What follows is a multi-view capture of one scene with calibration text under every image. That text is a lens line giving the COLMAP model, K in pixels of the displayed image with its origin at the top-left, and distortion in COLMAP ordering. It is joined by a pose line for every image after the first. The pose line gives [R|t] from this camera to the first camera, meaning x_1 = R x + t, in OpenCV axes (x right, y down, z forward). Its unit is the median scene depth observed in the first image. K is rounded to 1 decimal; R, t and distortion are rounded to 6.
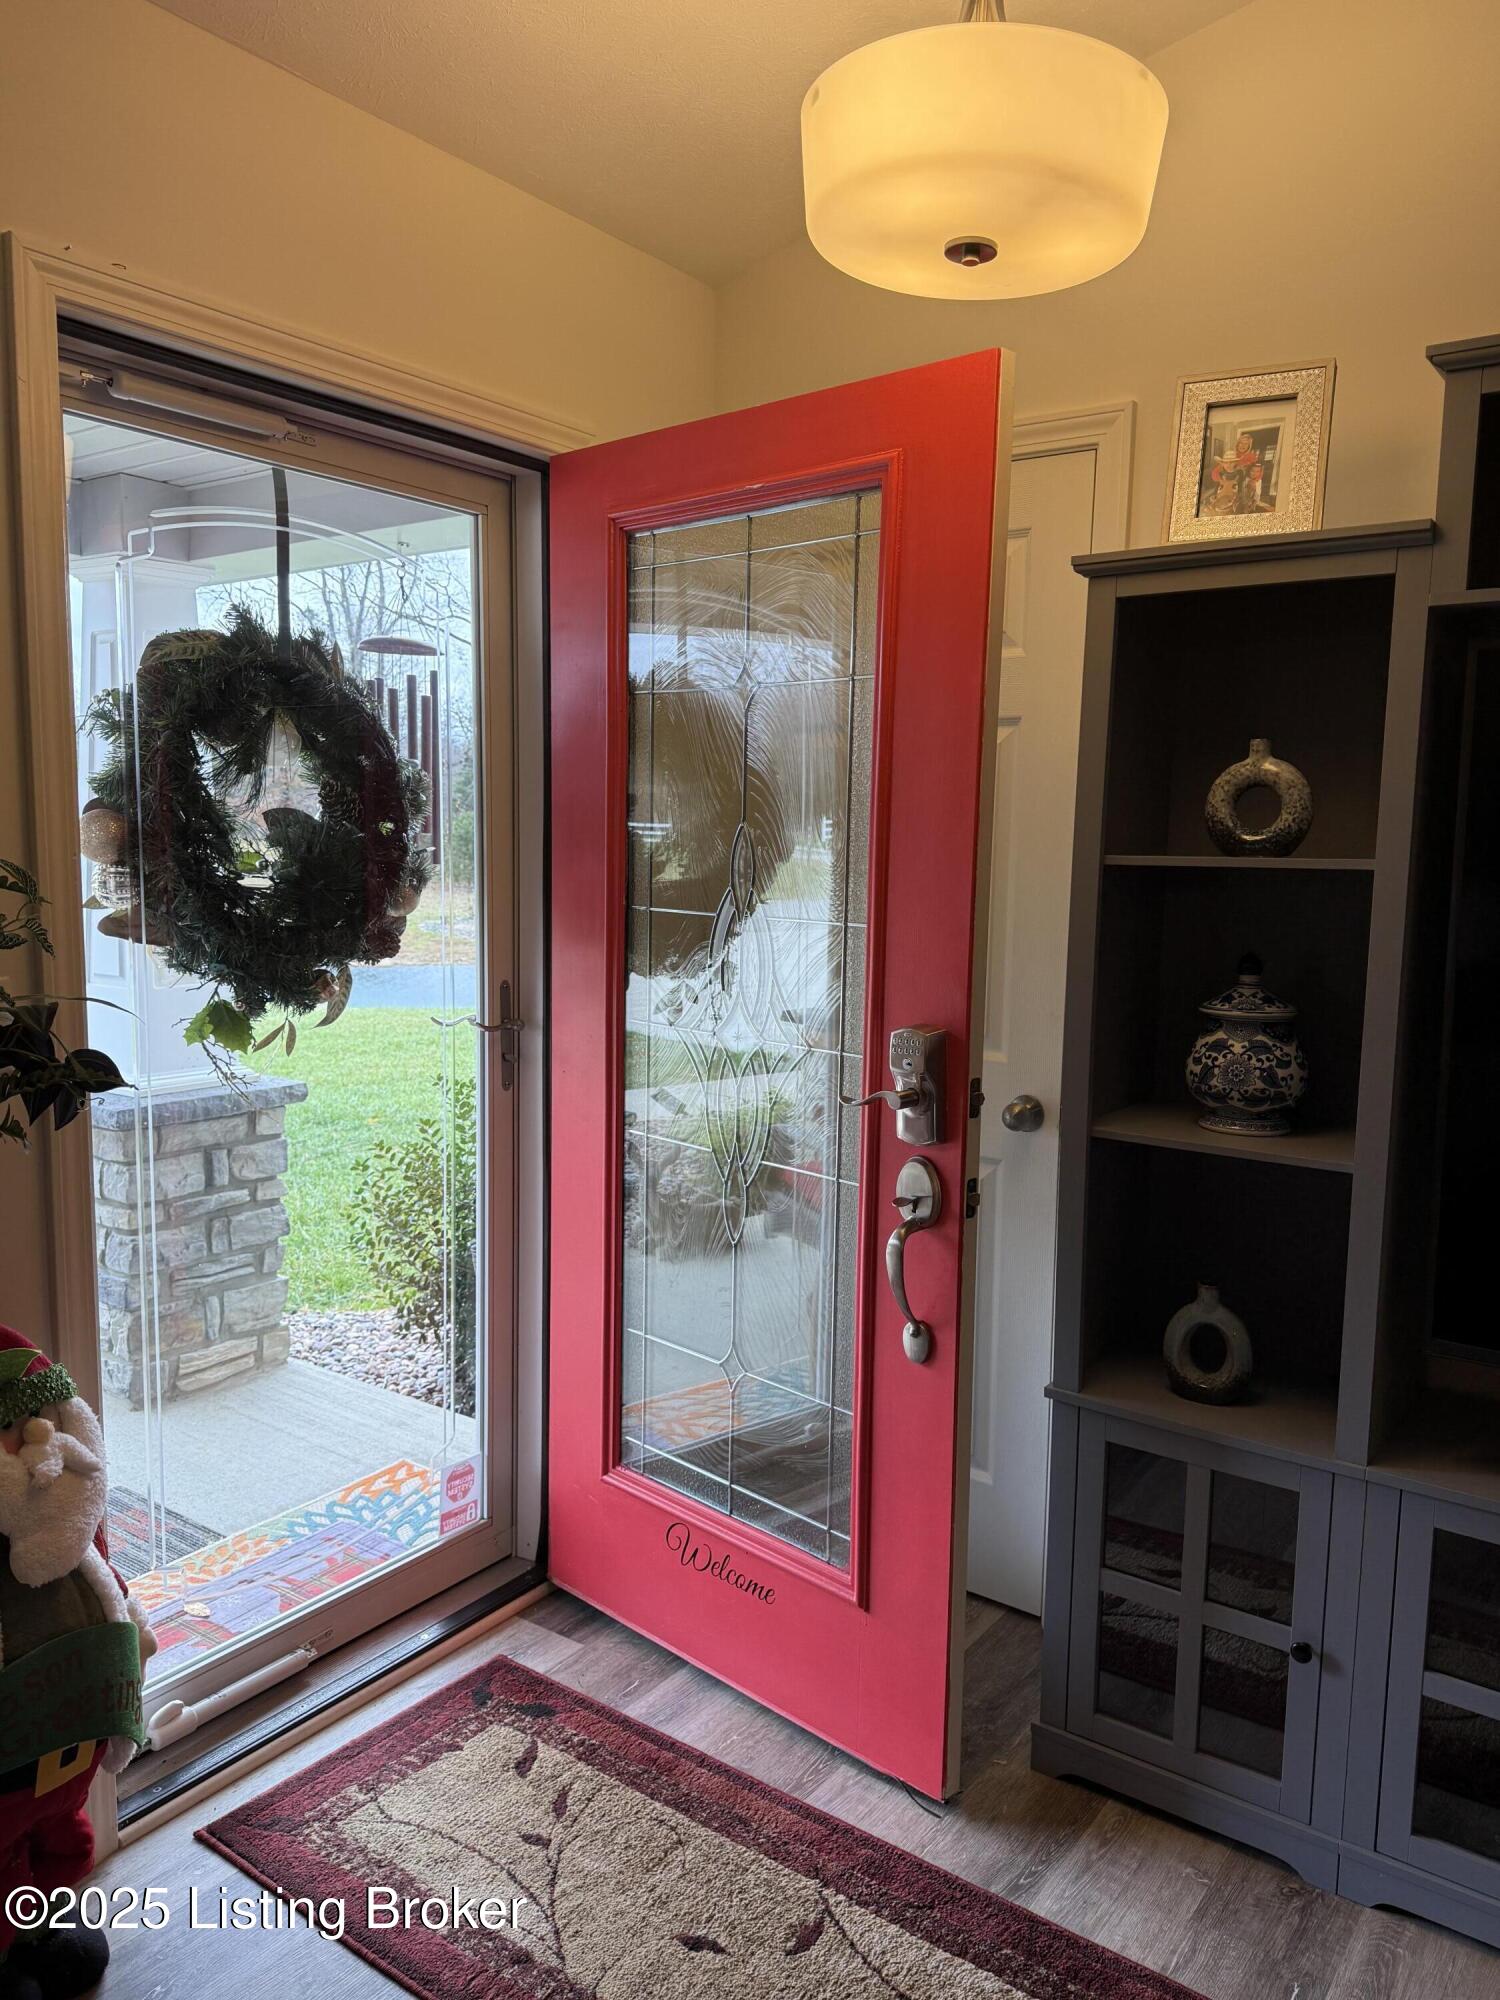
lens RADIAL K [[1453.6, 0, 793.8], [0, 1453.6, 1030.1], [0, 0, 1]] dist [0.072079, -0.086834]
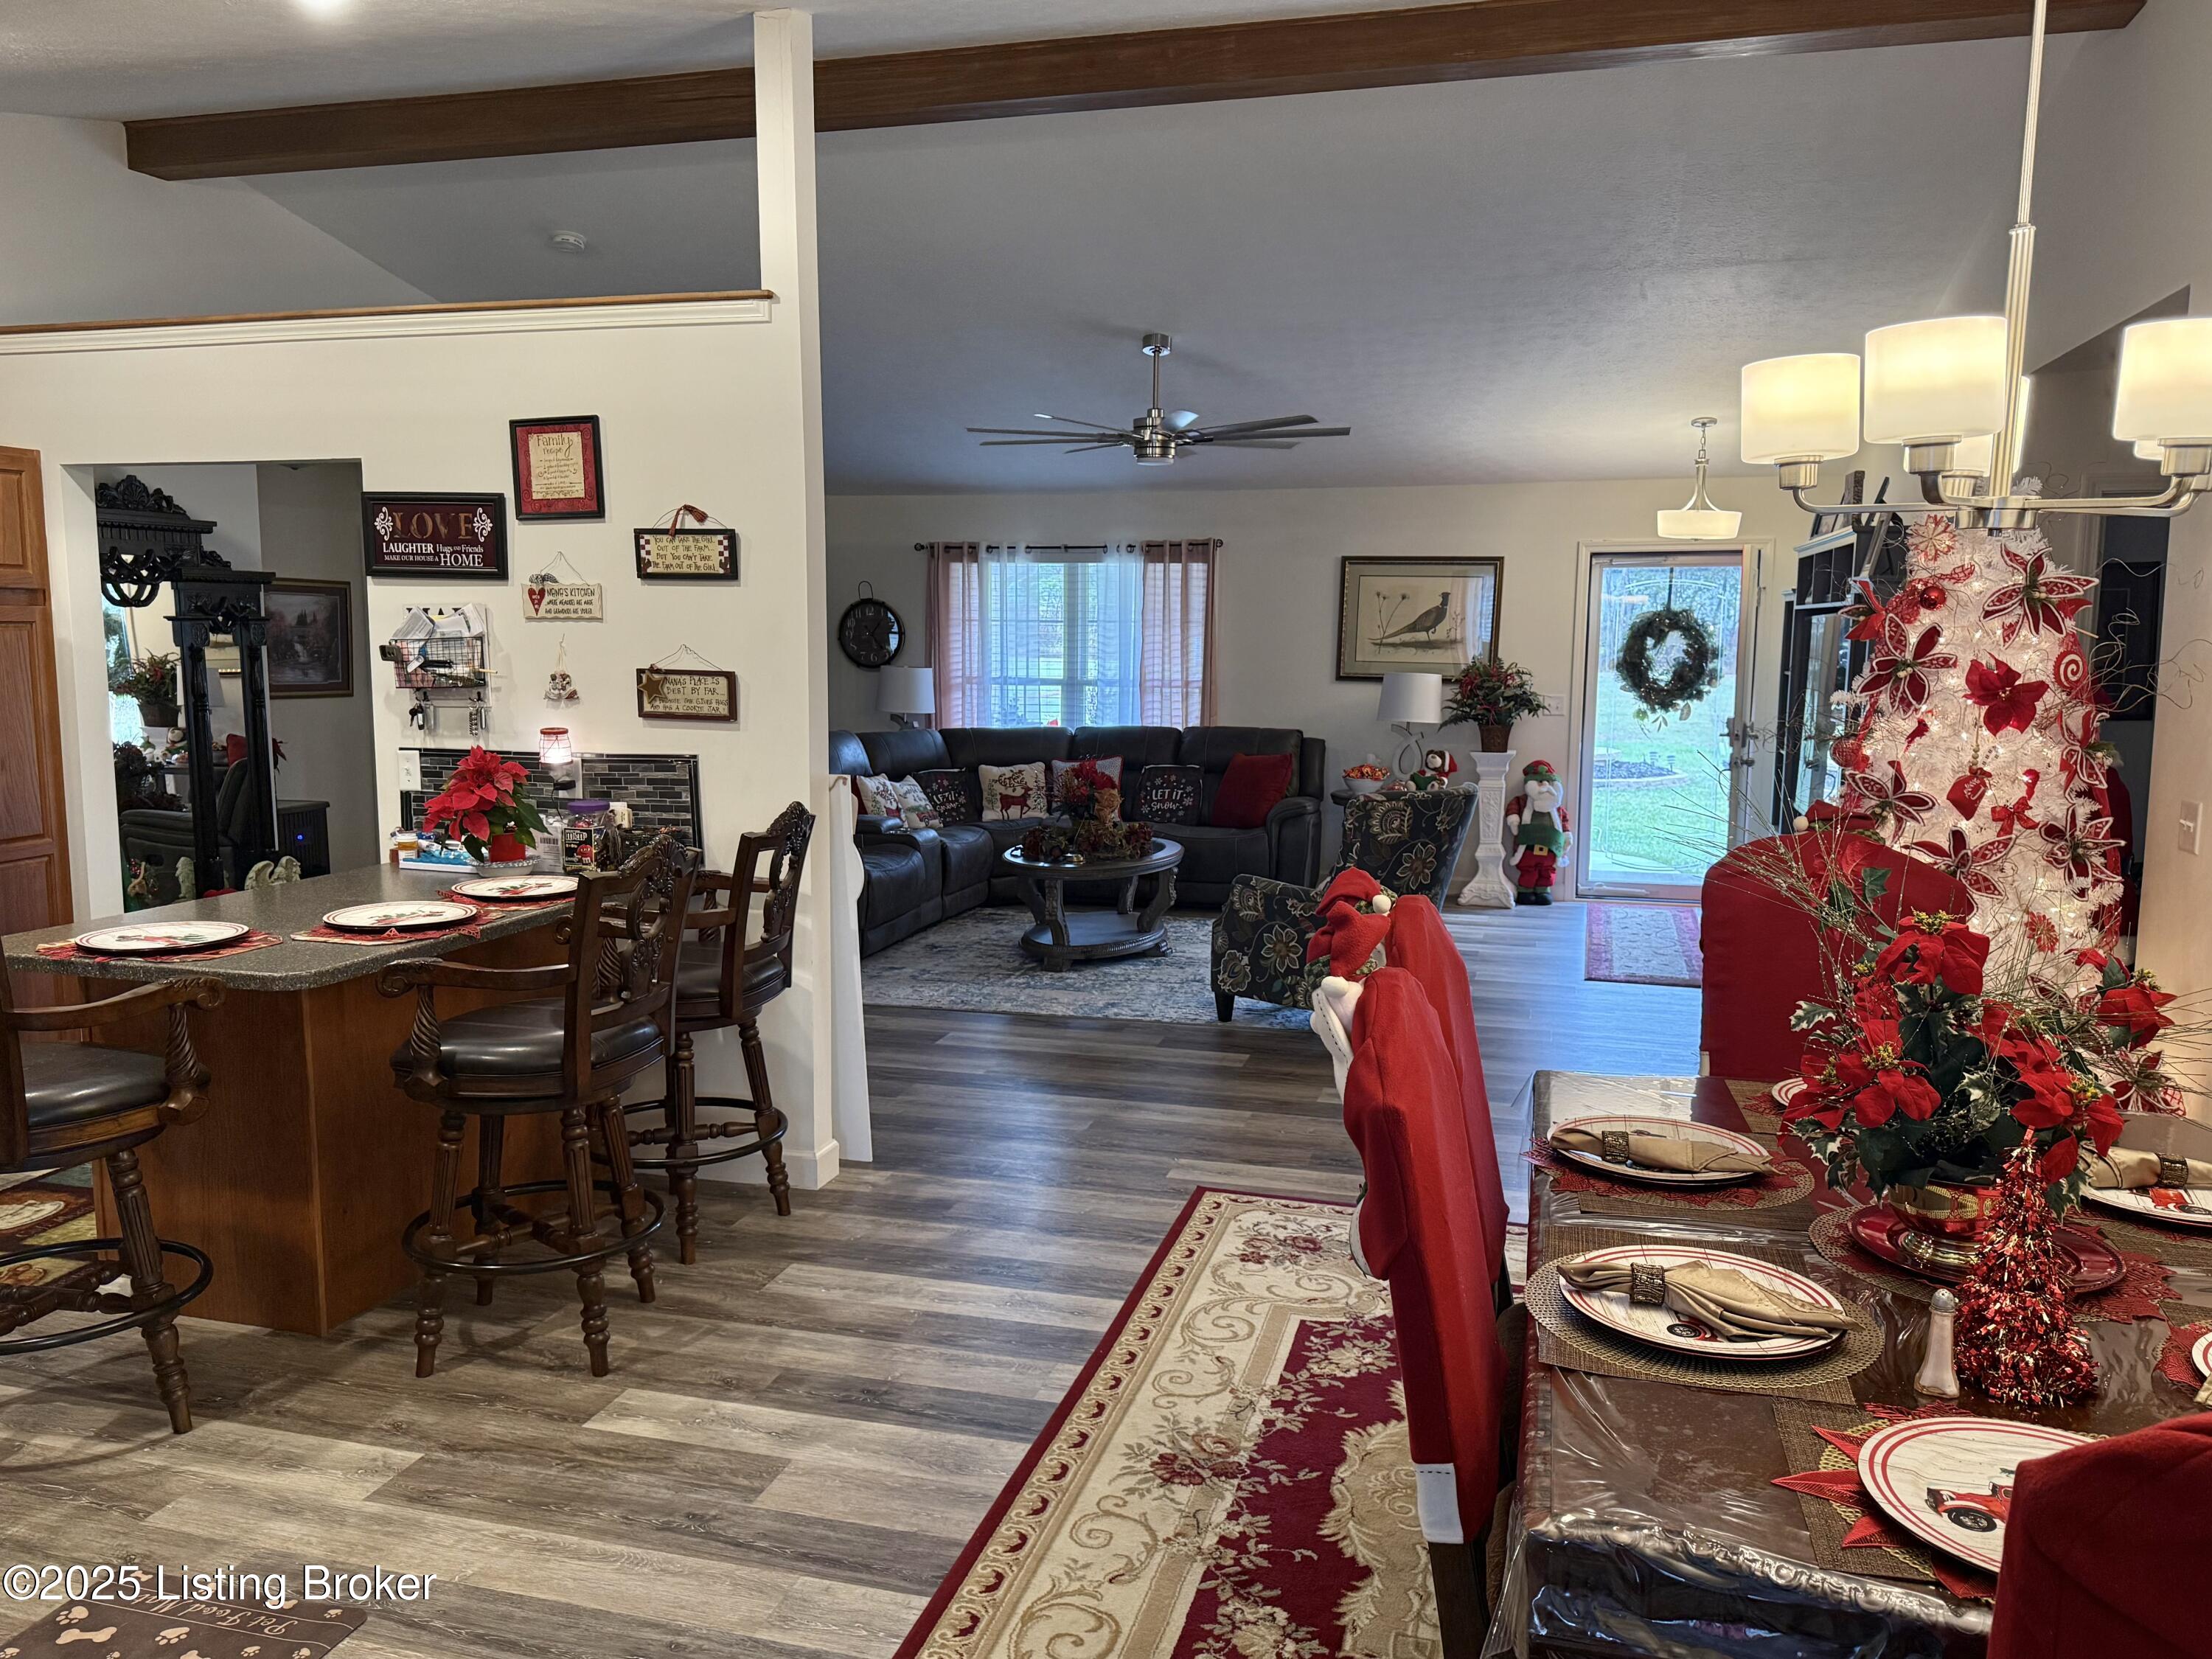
lens RADIAL K [[1607.6, 0, 1117.6], [0, 1607.6, 833.4], [0, 0, 1]] dist [0.072079, -0.086834]
pose [[0.336008, 0.096914, -0.936860, 3.492122], [-0.110905, 0.991843, 0.062825, 0.212507], [0.935307, 0.082793, 0.344015, -1.866738]]
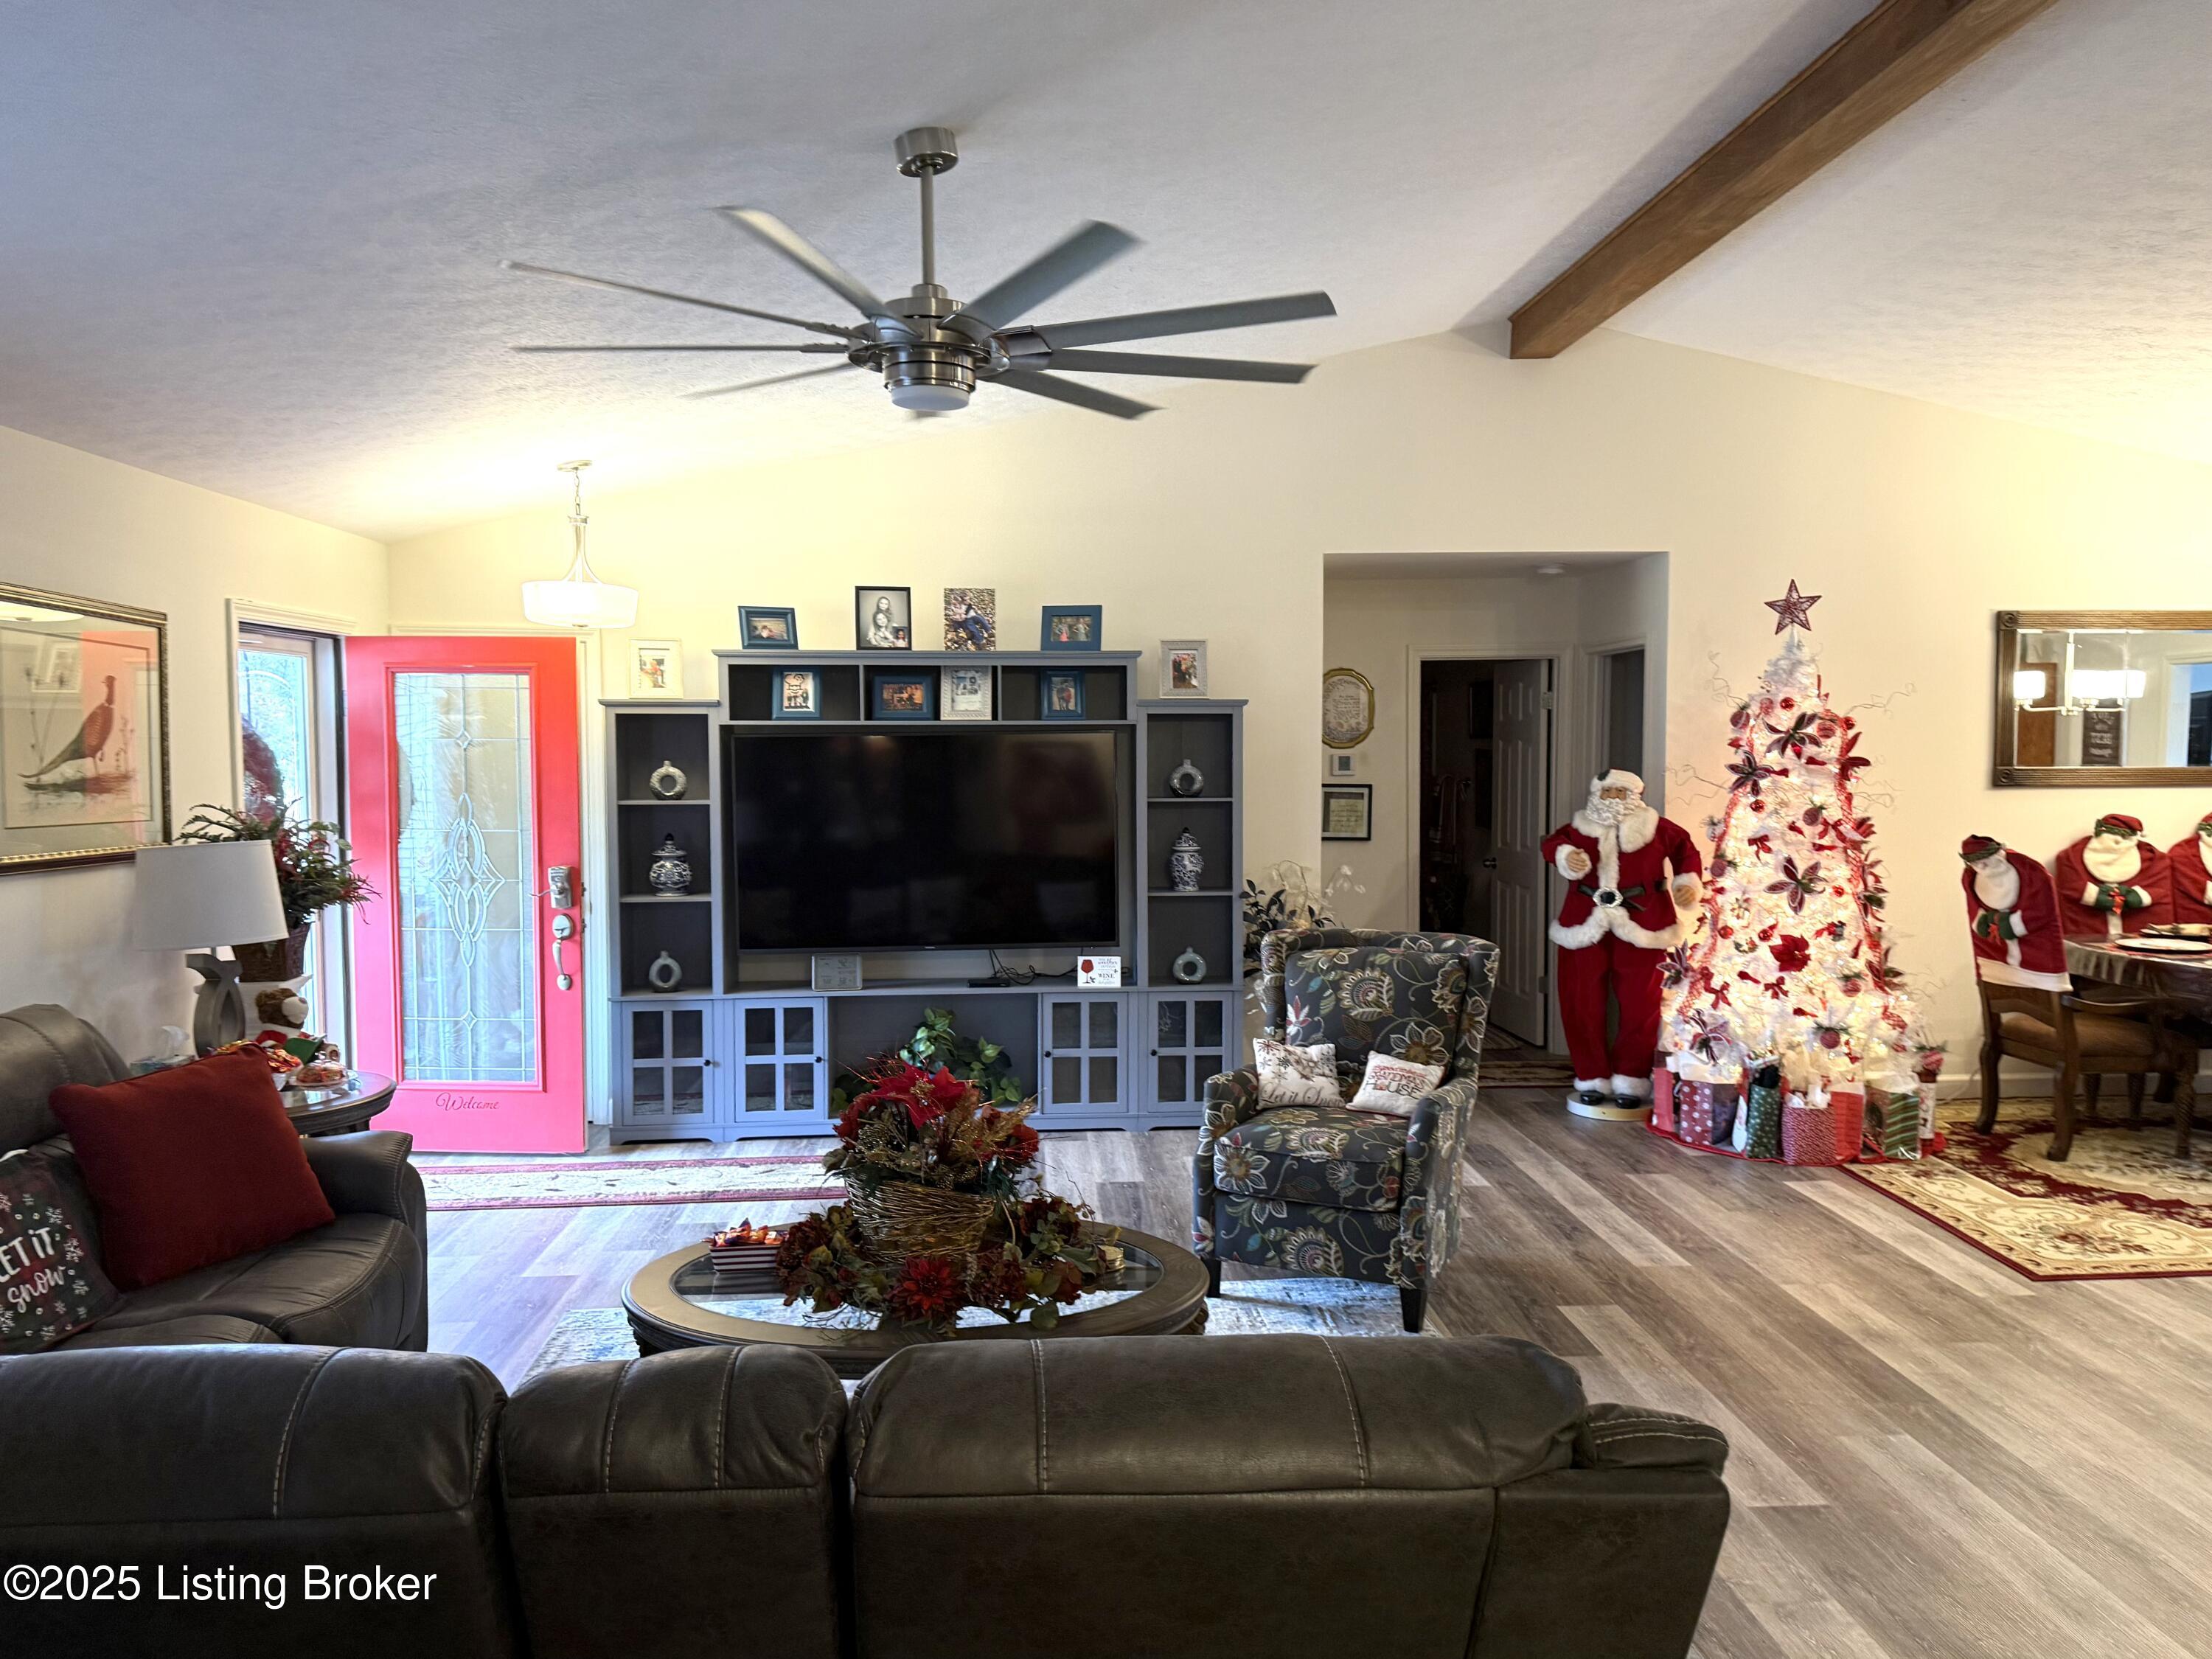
lens RADIAL K [[1607.6, 0, 1106.6], [0, 1607.6, 825.8], [0, 0, 1]] dist [0.072079, -0.086834]
pose [[0.786949, -0.052618, 0.614771, -0.976407], [0.094106, 0.994936, -0.035305, 0.126897], [-0.609800, 0.085637, 0.787915, -2.055610]]
